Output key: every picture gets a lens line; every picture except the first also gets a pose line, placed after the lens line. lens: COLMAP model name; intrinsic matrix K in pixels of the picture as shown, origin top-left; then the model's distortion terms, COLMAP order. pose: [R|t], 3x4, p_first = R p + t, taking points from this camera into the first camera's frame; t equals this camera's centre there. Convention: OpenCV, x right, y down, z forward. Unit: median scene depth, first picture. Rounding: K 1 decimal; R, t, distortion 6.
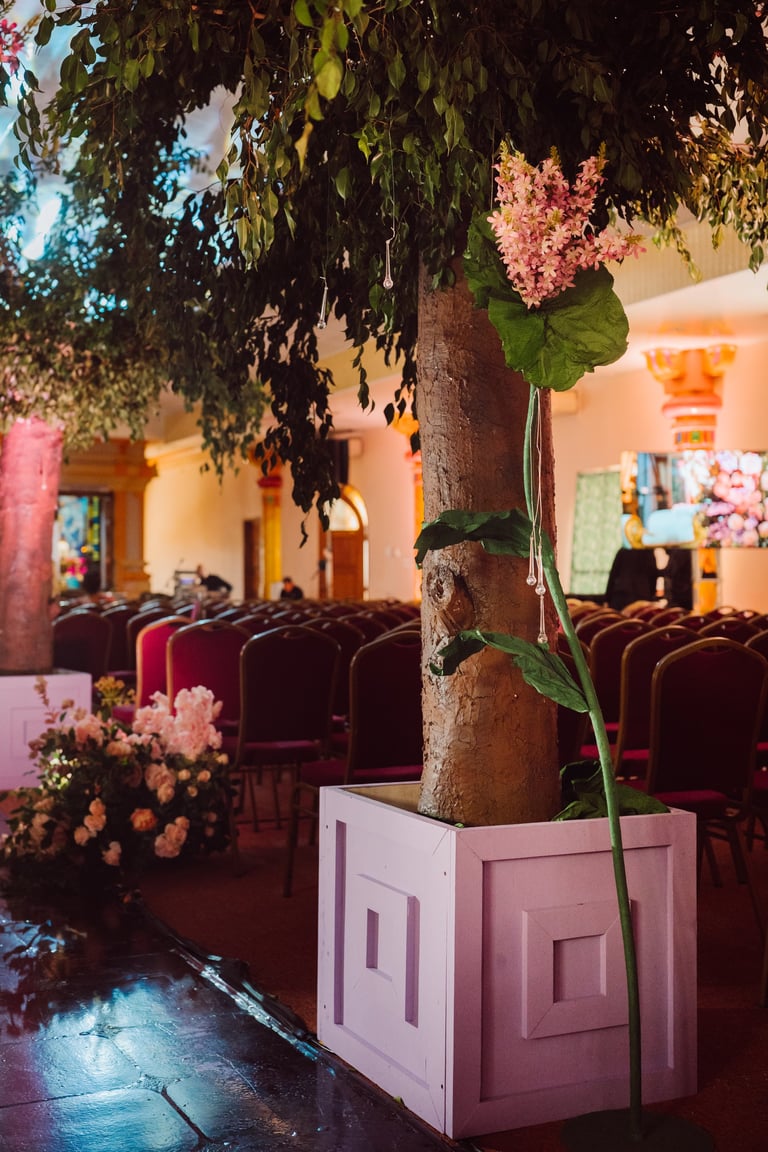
lens RADIAL K [[1244.0, 0, 383.3], [0, 1244.0, 583.0], [0, 0, 1]] dist [0.004959, 0.011033]
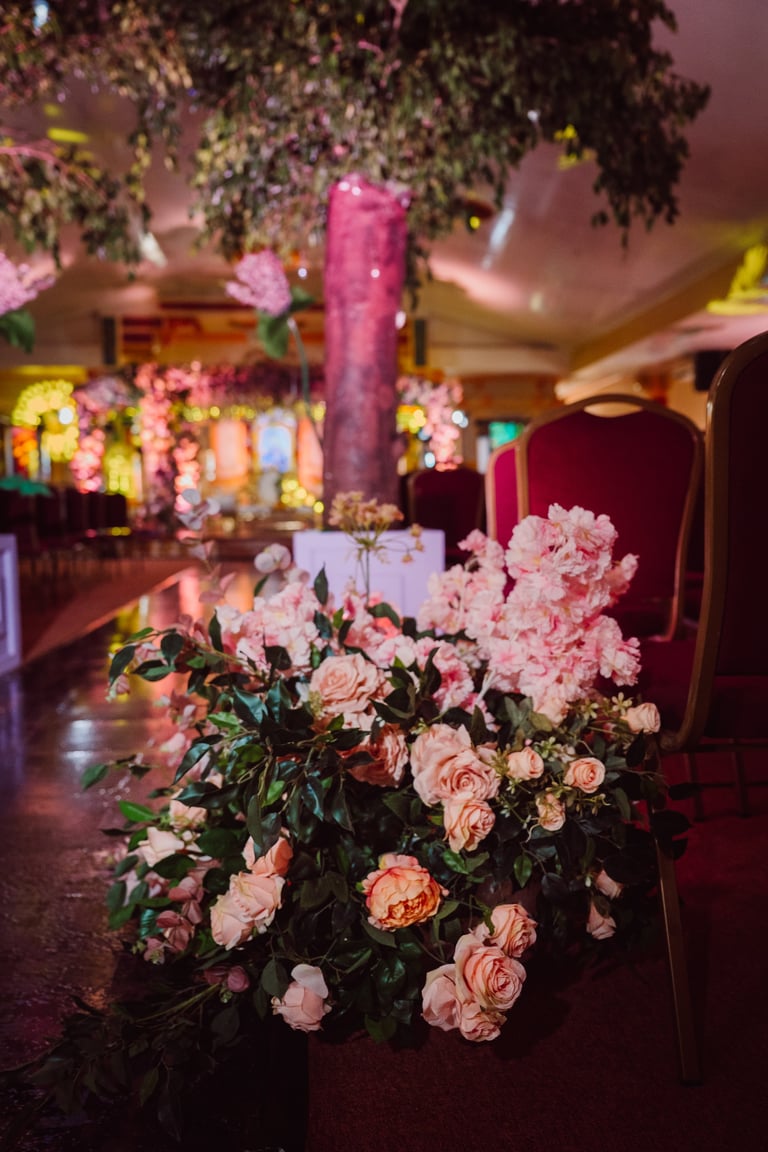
lens RADIAL K [[803.4, 0, 384.0], [0, 803.4, 576.0], [0, 0, 1]] dist [0.003166, 0.000962]
pose [[0.916615, 0.014492, -0.399509, -0.106891], [0.021640, 0.996079, 0.085782, 0.082361], [0.399186, -0.087275, 0.912707, 0.776552]]
